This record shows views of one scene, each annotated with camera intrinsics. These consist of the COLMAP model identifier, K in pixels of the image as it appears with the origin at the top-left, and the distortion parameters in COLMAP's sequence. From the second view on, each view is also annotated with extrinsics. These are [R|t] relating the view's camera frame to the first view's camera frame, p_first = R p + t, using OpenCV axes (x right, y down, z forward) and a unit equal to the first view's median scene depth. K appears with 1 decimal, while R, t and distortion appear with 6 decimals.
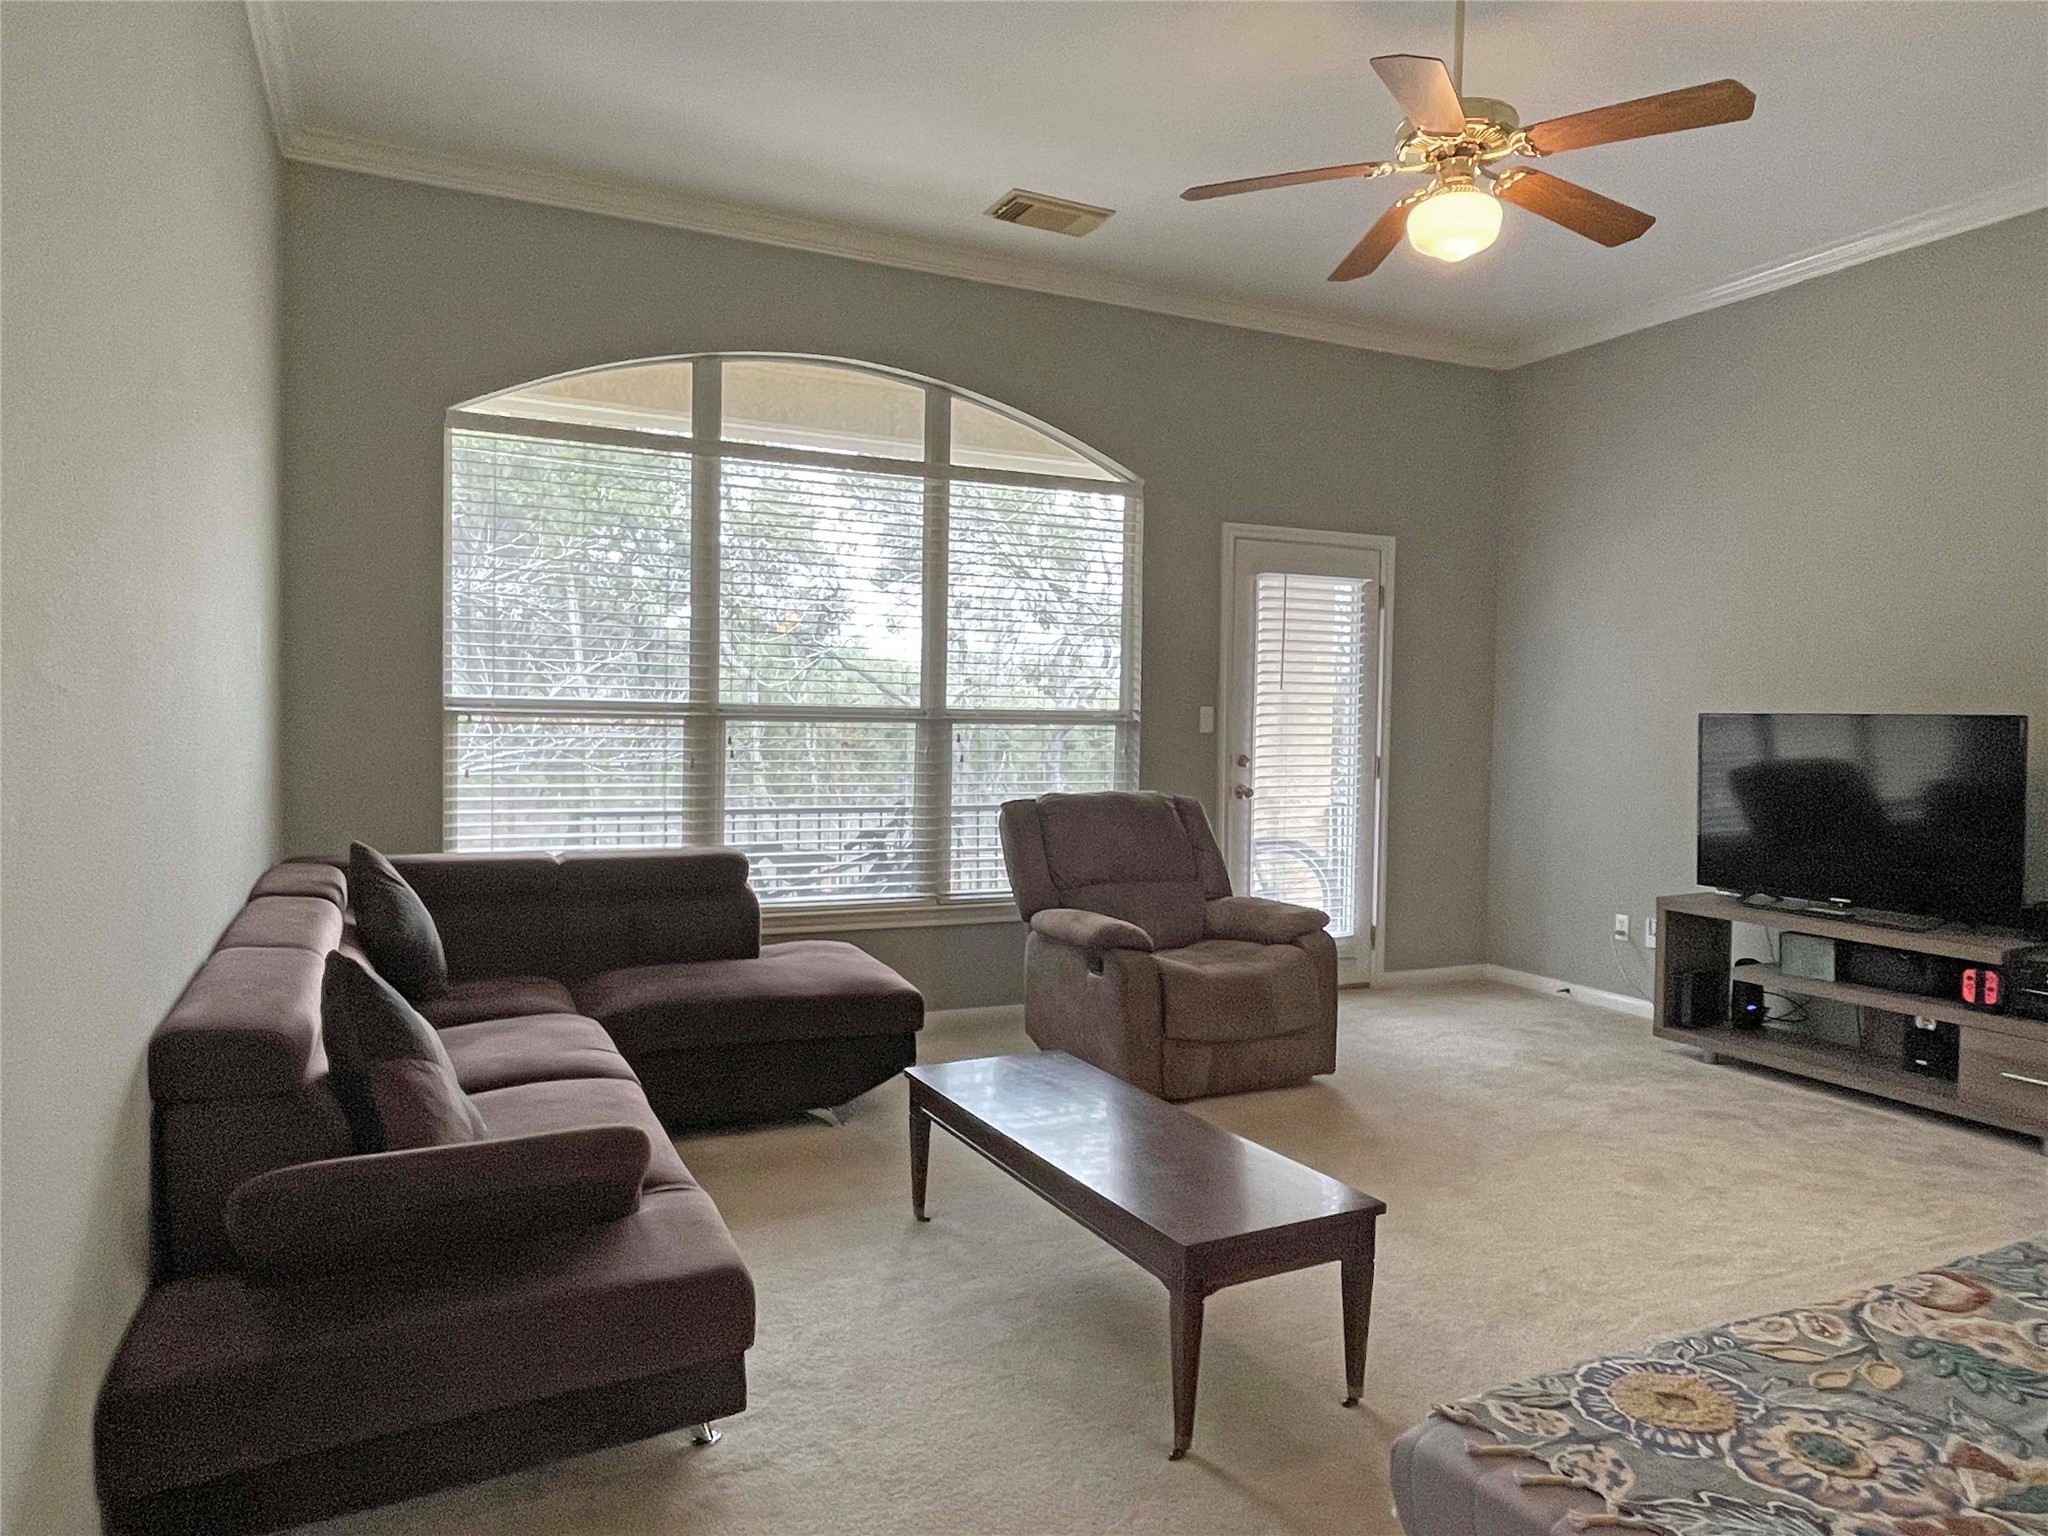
lens RADIAL K [[1308.1, 0, 1021.9], [0, 1308.1, 761.8], [0, 0, 1]] dist [0.000158, 0.007228]
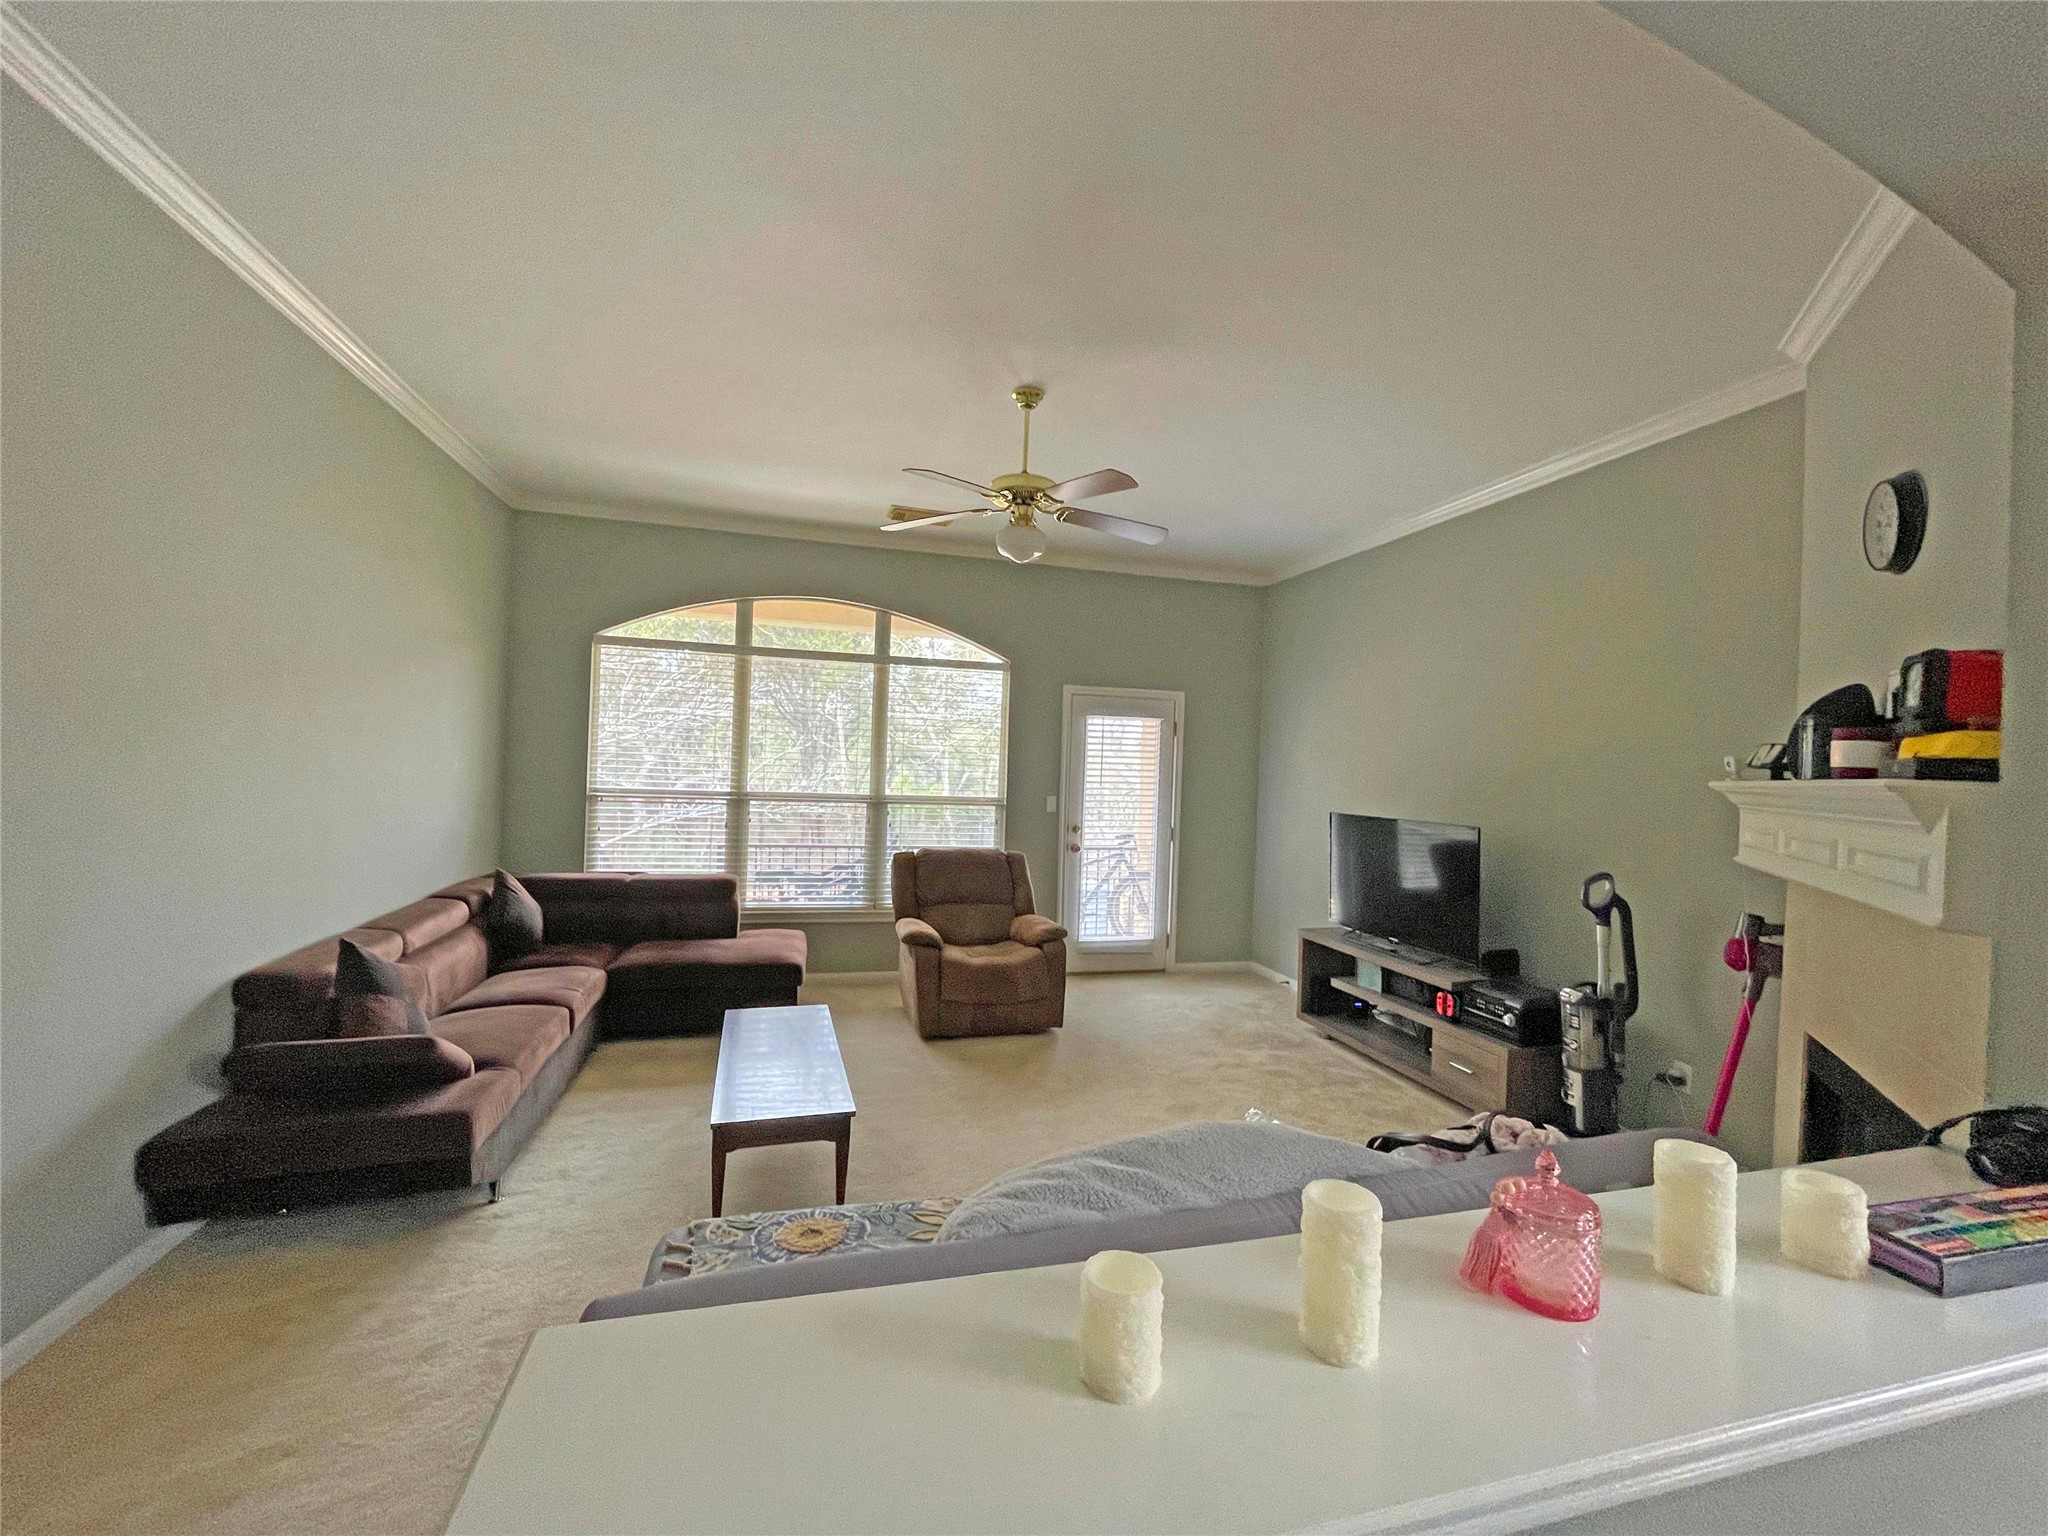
lens RADIAL K [[825.1, 0, 1023.8], [0, 825.1, 770.8], [0, 0, 1]] dist [0.003292, 0.000209]
pose [[0.981924, 0.019368, -0.188284, 0.356335], [-0.025426, 0.999232, -0.029812, -0.049629], [0.187562, 0.034060, 0.981662, -0.039836]]
